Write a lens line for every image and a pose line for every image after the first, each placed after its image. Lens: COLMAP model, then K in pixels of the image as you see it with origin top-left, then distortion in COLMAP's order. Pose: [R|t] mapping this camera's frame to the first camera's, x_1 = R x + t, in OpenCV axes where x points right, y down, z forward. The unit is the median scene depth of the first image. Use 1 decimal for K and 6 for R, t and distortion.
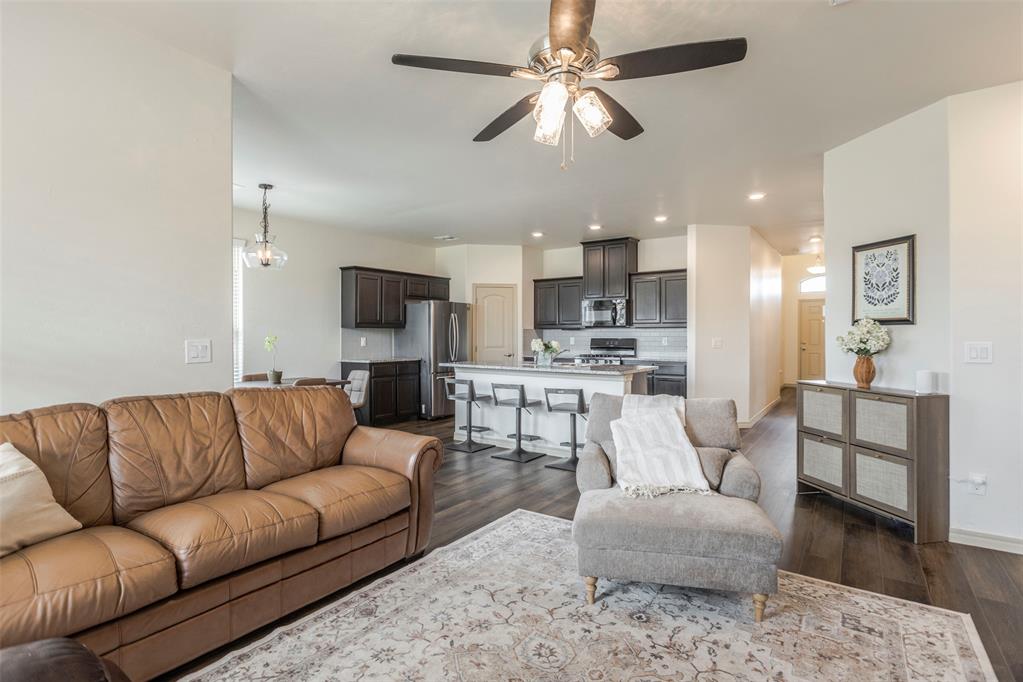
lens RADIAL K [[497.1, 0, 512.1], [0, 497.1, 337.8], [0, 0, 1]] dist [-0.005647, 0.001546]
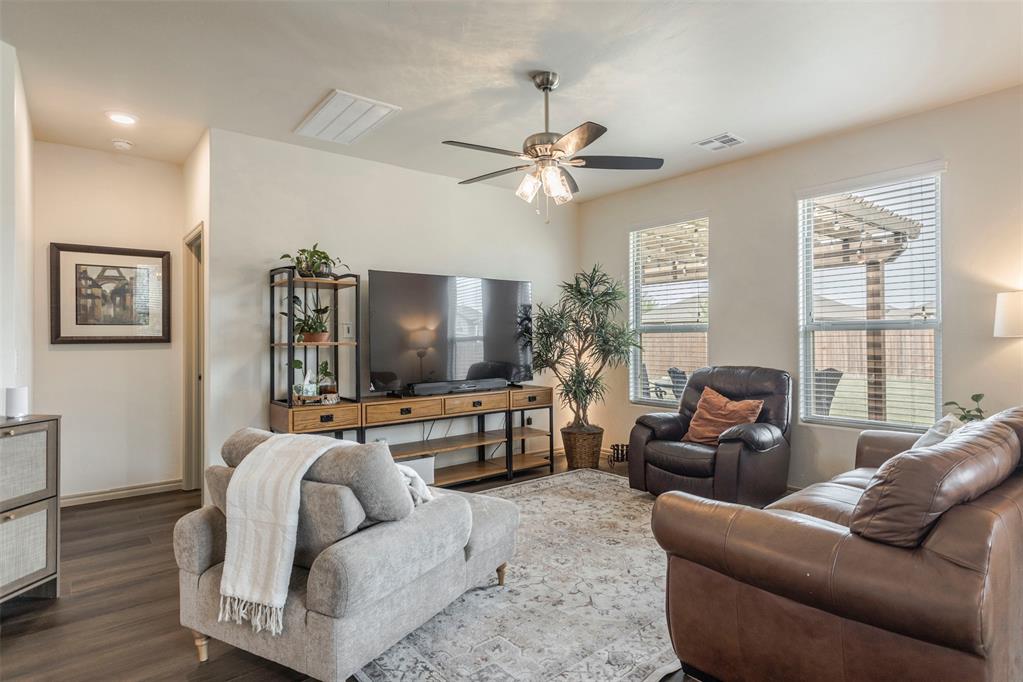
lens RADIAL K [[555.3, 0, 513.0], [0, 555.3, 338.0], [0, 0, 1]] dist [0.001211, 0.000239]
pose [[-0.960947, 0.003016, 0.276716, -0.209271], [0.003618, 0.999992, 0.001665, -0.009988], [-0.276709, 0.002601, -0.960950, 2.216535]]
